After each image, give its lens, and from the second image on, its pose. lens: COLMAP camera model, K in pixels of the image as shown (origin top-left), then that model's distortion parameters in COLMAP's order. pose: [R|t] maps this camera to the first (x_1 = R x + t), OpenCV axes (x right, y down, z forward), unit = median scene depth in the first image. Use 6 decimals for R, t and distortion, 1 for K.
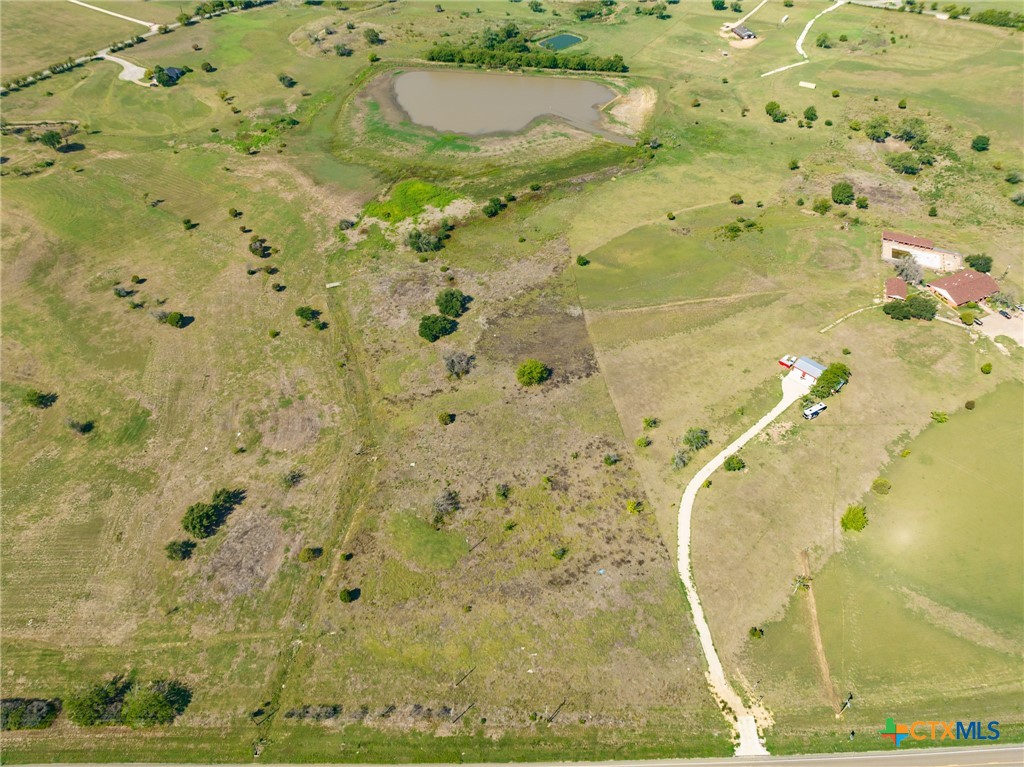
lens RADIAL K [[726.0, 0, 509.3], [0, 726.0, 387.0], [0, 0, 1]] dist [-0.053801, 0.030014]
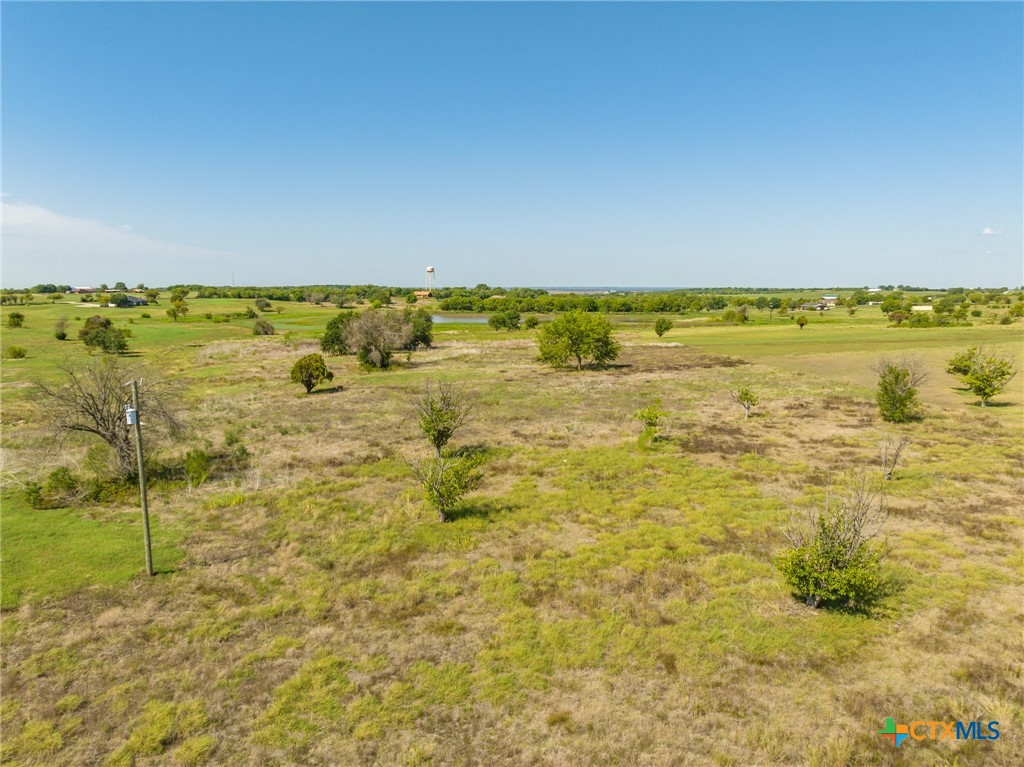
lens RADIAL K [[726.0, 0, 511.8], [0, 726.0, 373.1], [0, 0, 1]] dist [-0.053801, 0.030014]
pose [[0.998907, 0.007862, -0.046073, 0.015283], [-0.034909, 0.780970, -0.623592, 0.249379], [0.031079, 0.624519, 0.780391, 0.781482]]
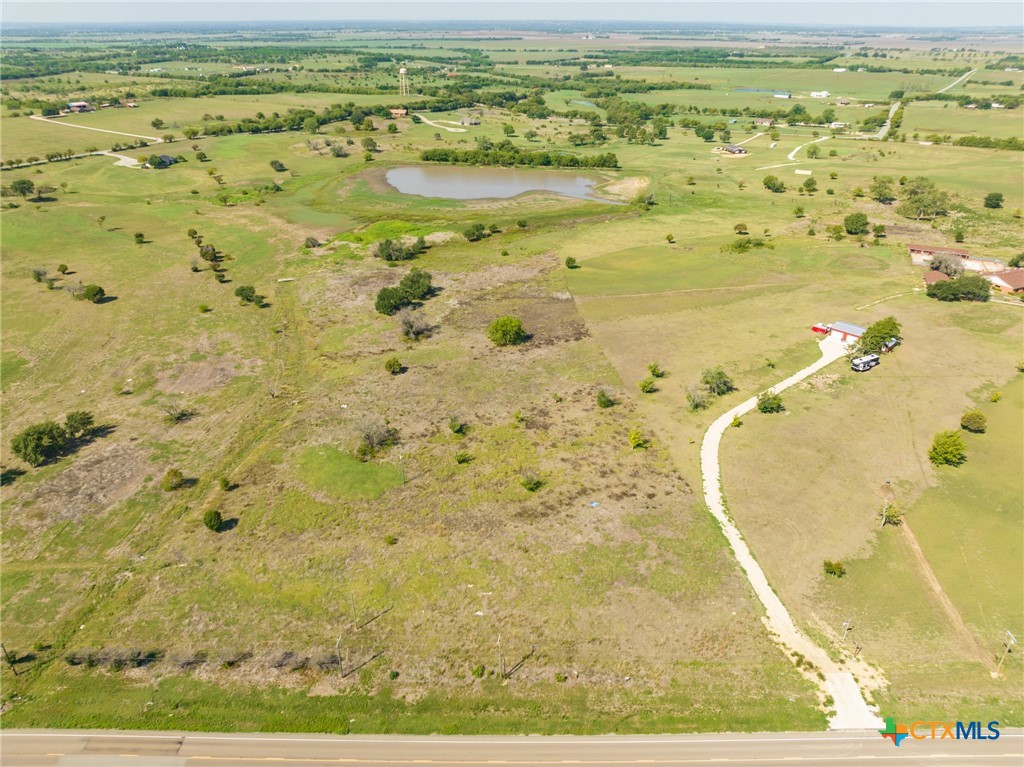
lens RADIAL K [[726.0, 0, 510.3], [0, 726.0, 385.8], [0, 0, 1]] dist [-0.053801, 0.030014]
pose [[0.999885, 0.012274, -0.008956, 0.046517], [-0.014449, 0.950396, -0.310706, 0.316687], [0.004698, 0.310800, 0.950464, 0.273294]]
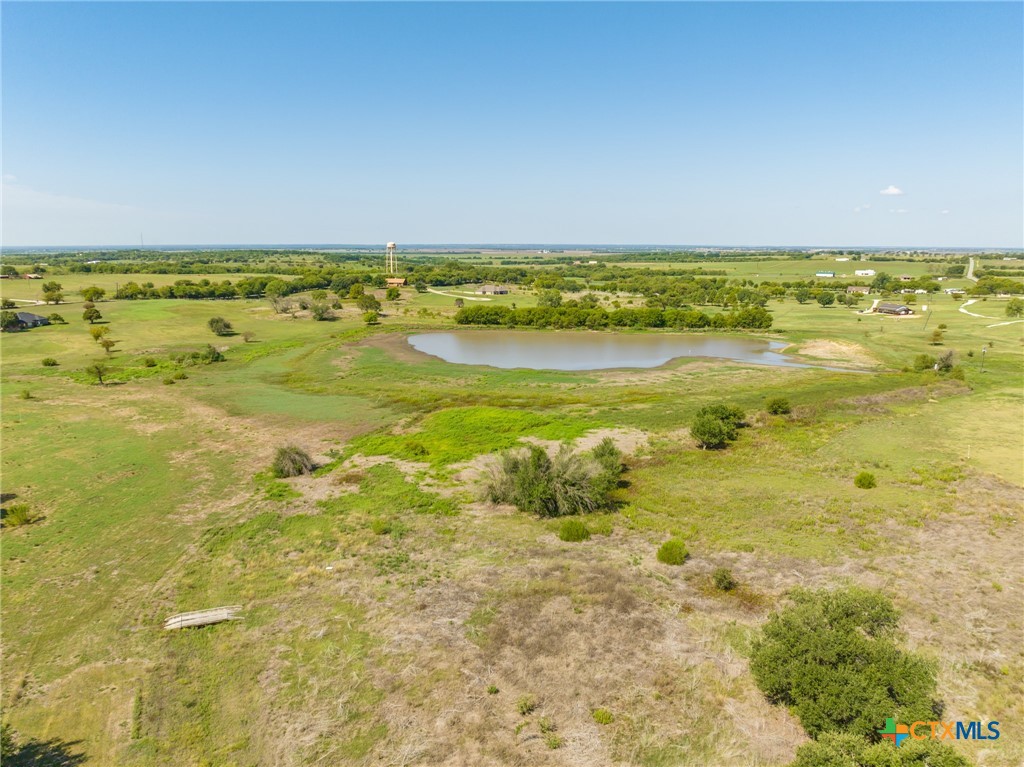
lens RADIAL K [[726.0, 0, 510.0], [0, 726.0, 389.5], [0, 0, 1]] dist [-0.053801, 0.030014]
pose [[0.998305, -0.007612, 0.057701, -0.209589], [0.038554, 0.829171, -0.557664, -0.096158], [-0.043599, 0.558943, 0.828059, 1.001150]]
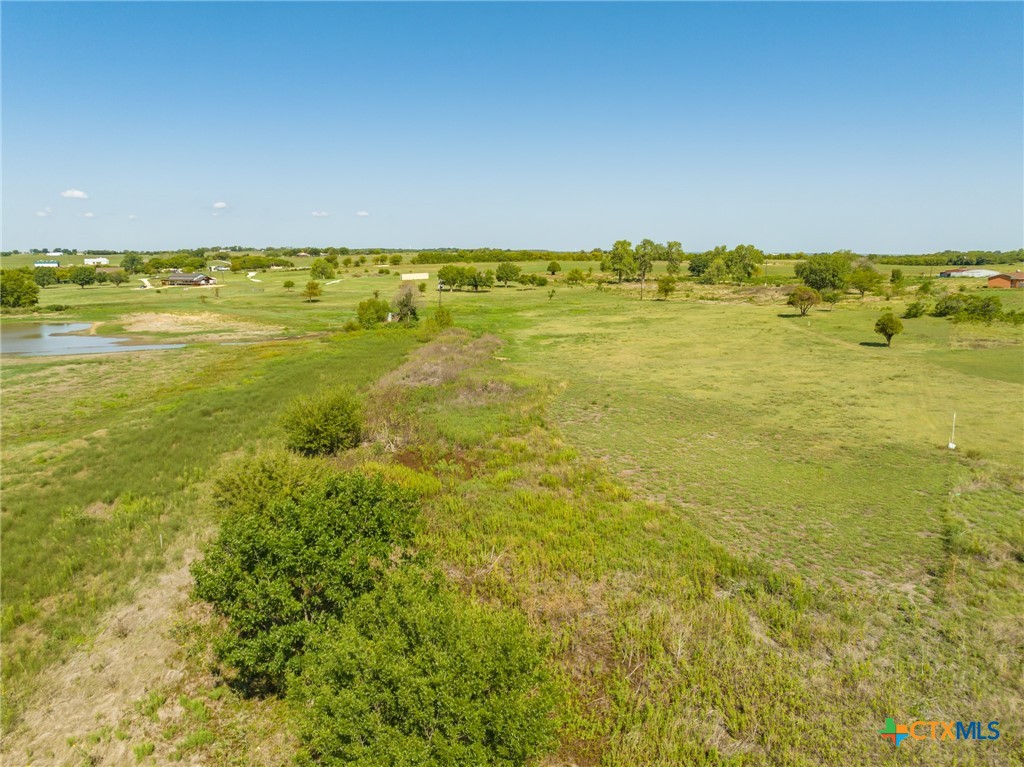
lens RADIAL K [[726.0, 0, 516.2], [0, 726.0, 384.9], [0, 0, 1]] dist [-0.053801, 0.030014]
pose [[0.475603, -0.157802, 0.865390, -0.087545], [0.625302, 0.752587, -0.206423, -0.355534], [-0.618708, 0.639305, 0.456607, 1.381611]]
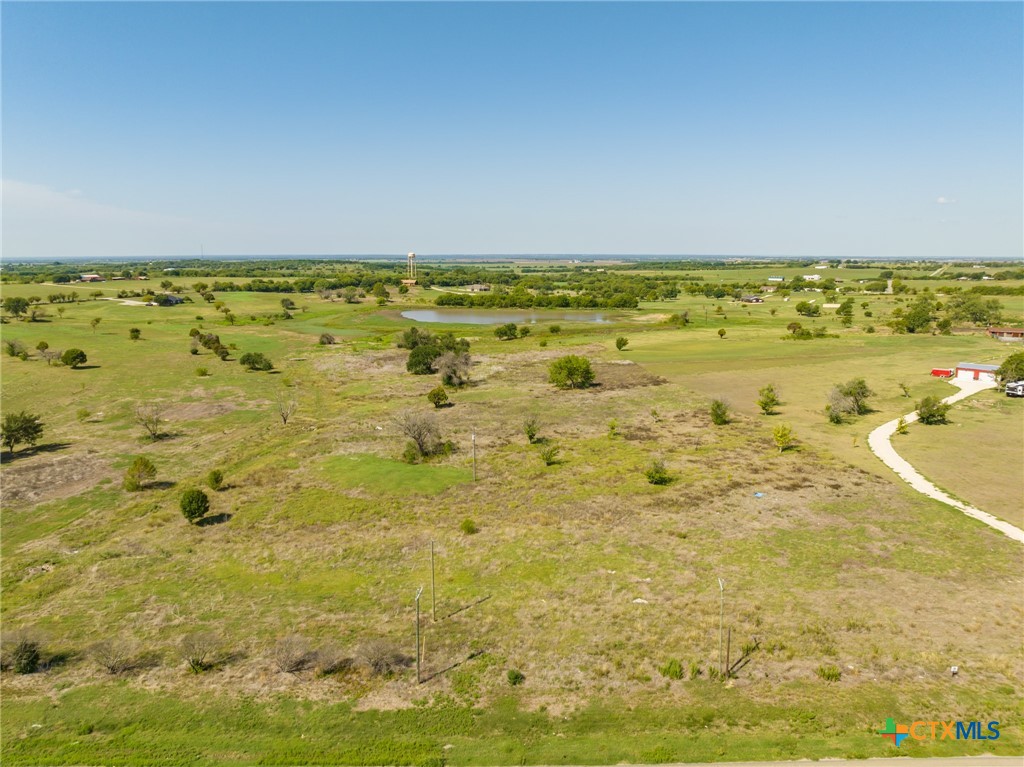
lens RADIAL K [[726.0, 0, 510.8], [0, 726.0, 384.3], [0, 0, 1]] dist [-0.053801, 0.030014]
pose [[0.999994, 0.002032, 0.002896, -0.029910], [0.000005, 0.817707, -0.575635, 0.406716], [-0.003538, 0.575631, 0.817702, 0.504421]]
